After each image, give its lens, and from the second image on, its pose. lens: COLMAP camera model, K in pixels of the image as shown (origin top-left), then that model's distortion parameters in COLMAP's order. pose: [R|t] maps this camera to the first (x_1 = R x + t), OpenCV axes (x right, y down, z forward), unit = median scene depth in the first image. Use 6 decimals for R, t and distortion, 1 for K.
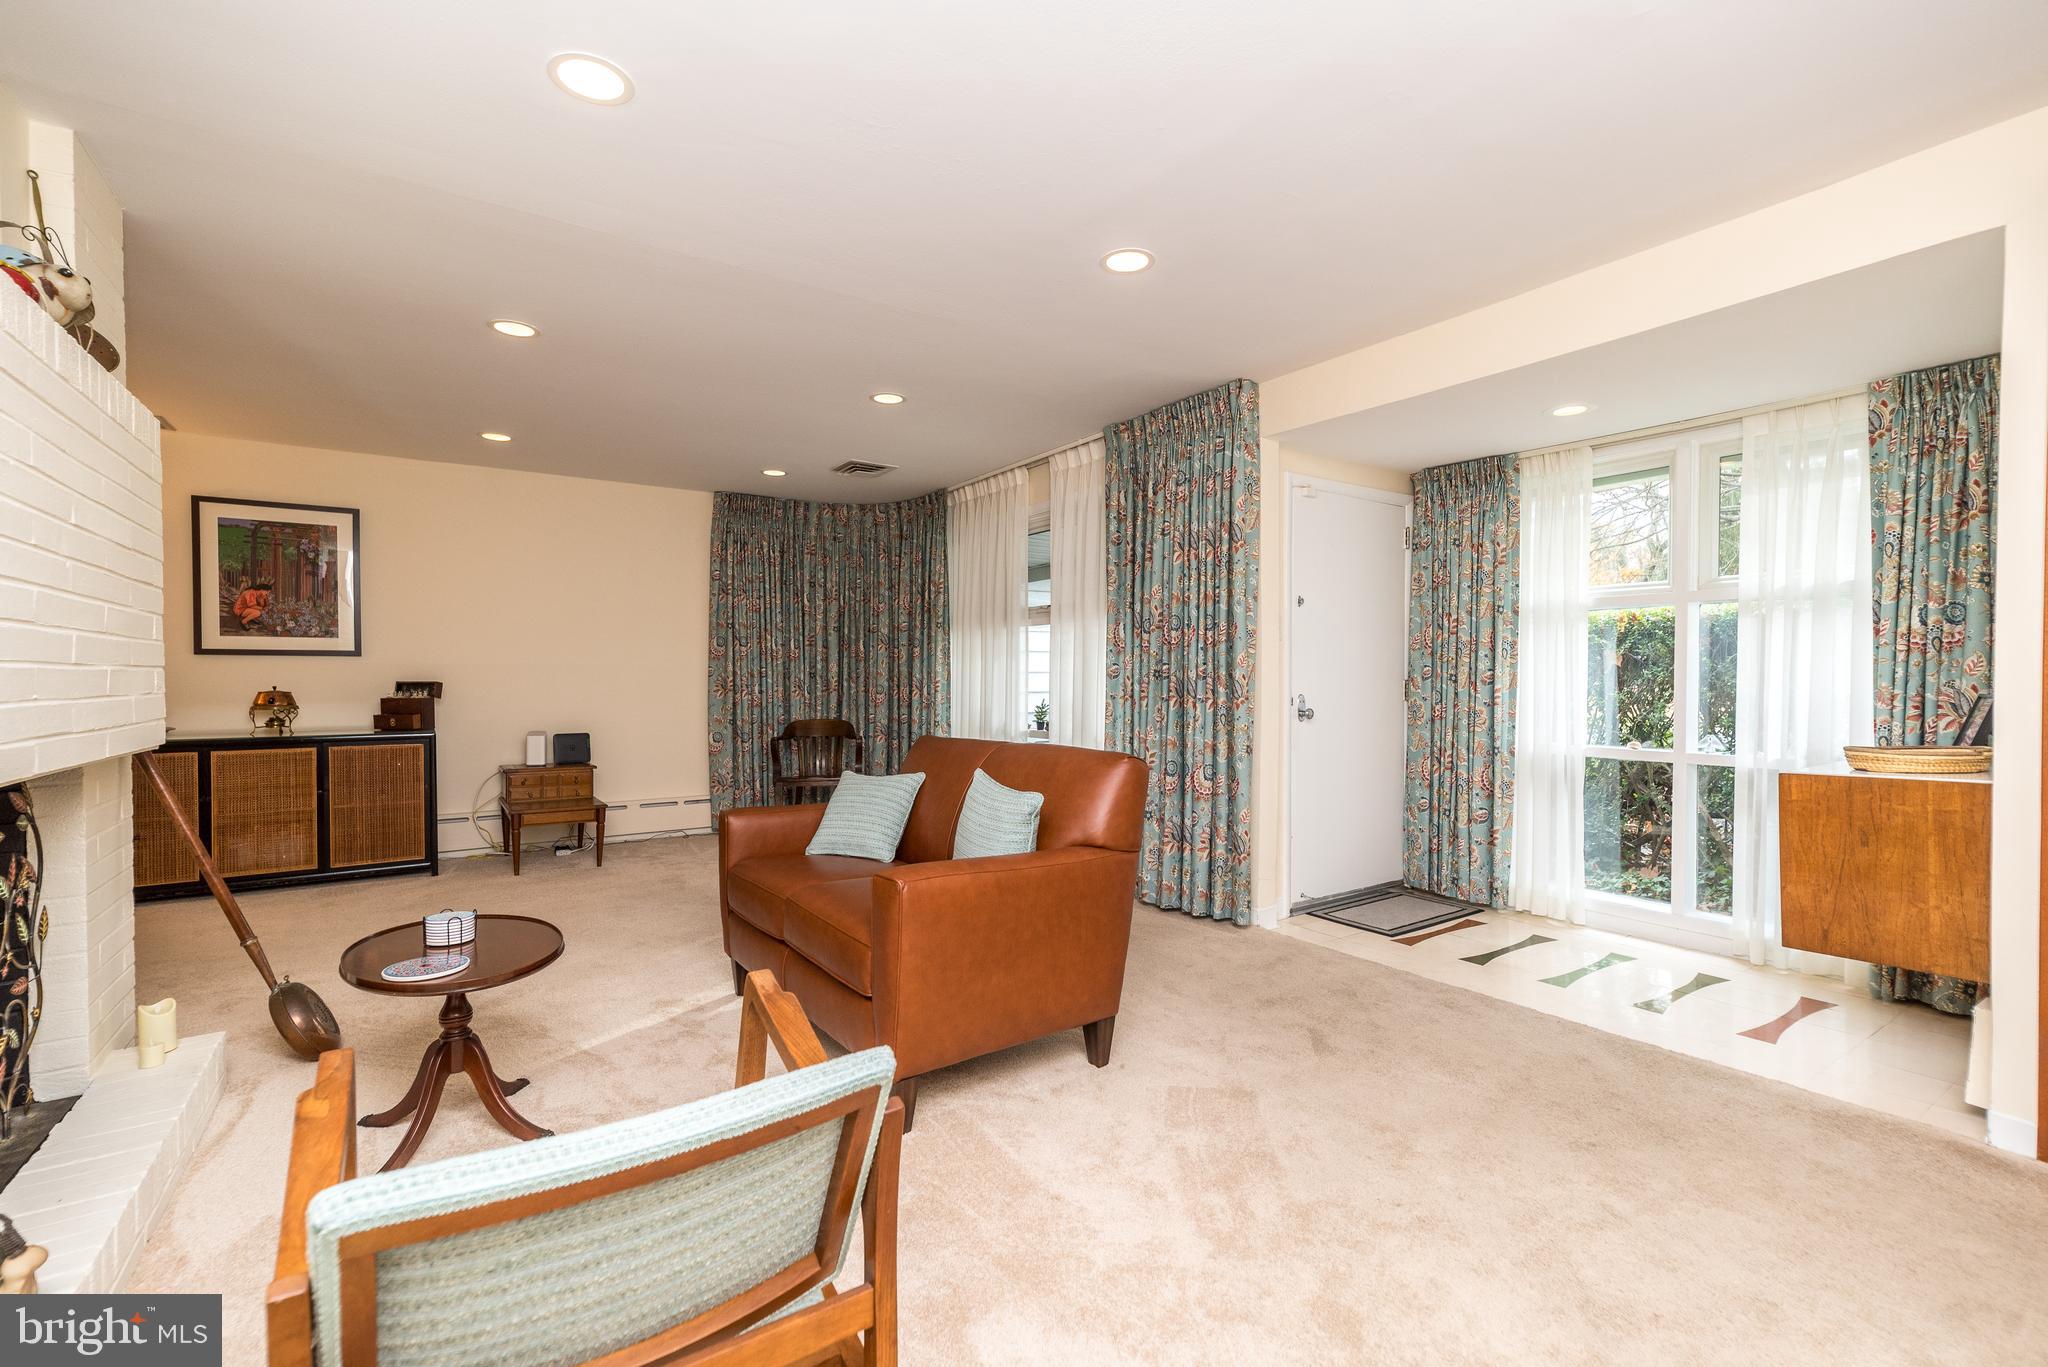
lens RADIAL K [[892.2, 0, 1029.4], [0, 892.2, 687.6], [0, 0, 1]] dist [0.007243, -0.001352]
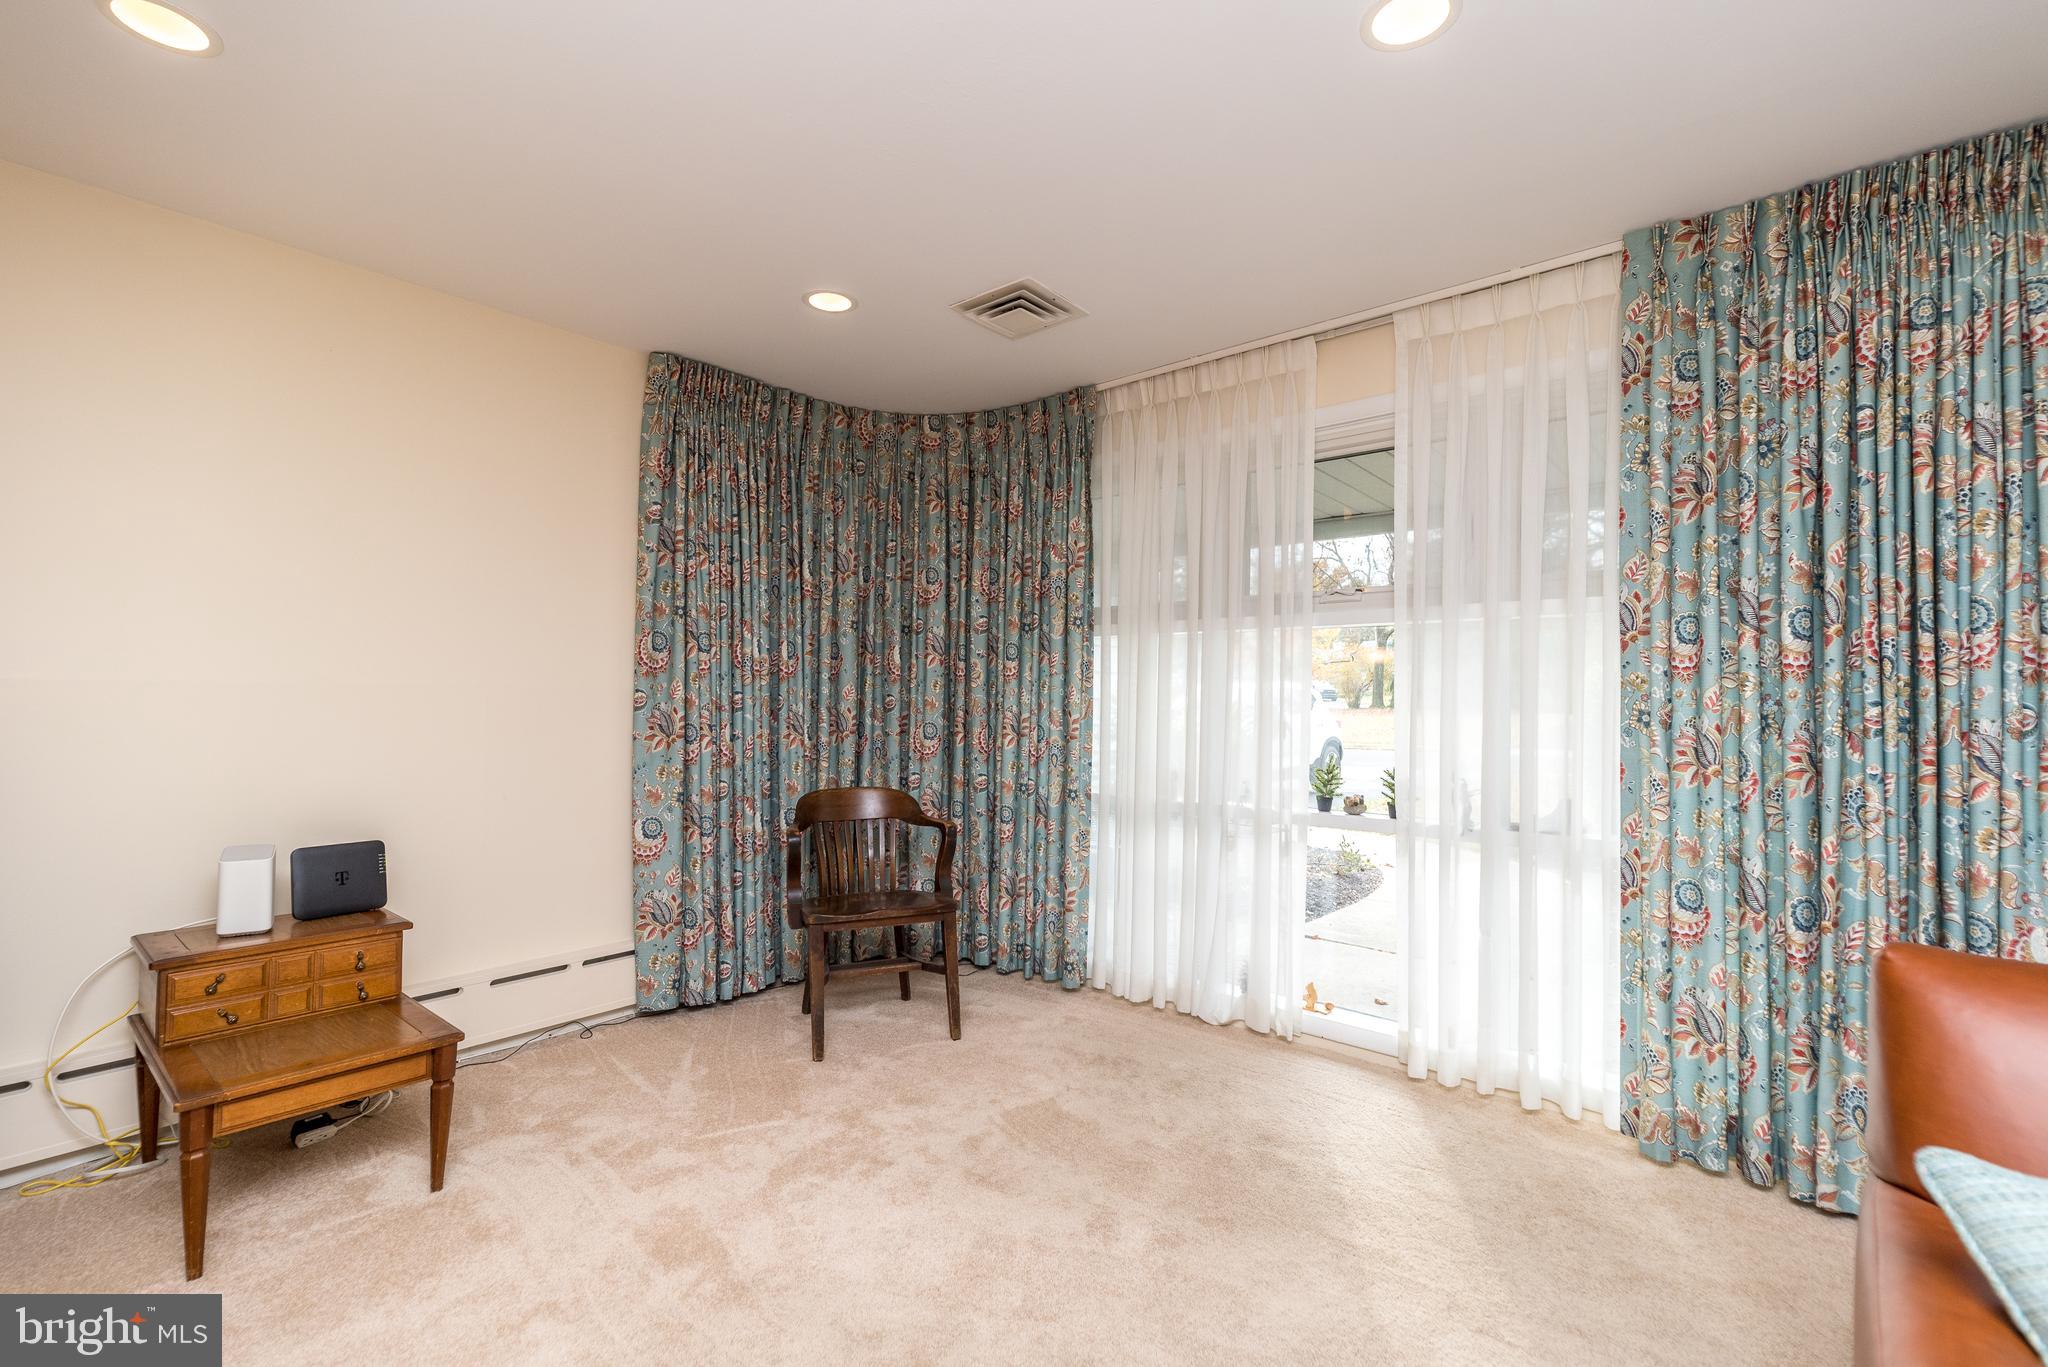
lens RADIAL K [[892.2, 0, 1020.9], [0, 892.2, 686.5], [0, 0, 1]] dist [0.007243, -0.001352]
pose [[0.965595, 0.010194, 0.259850, -0.274896], [-0.005648, 0.999818, -0.018233, -0.017484], [-0.259988, 0.016137, 0.965477, 0.442041]]
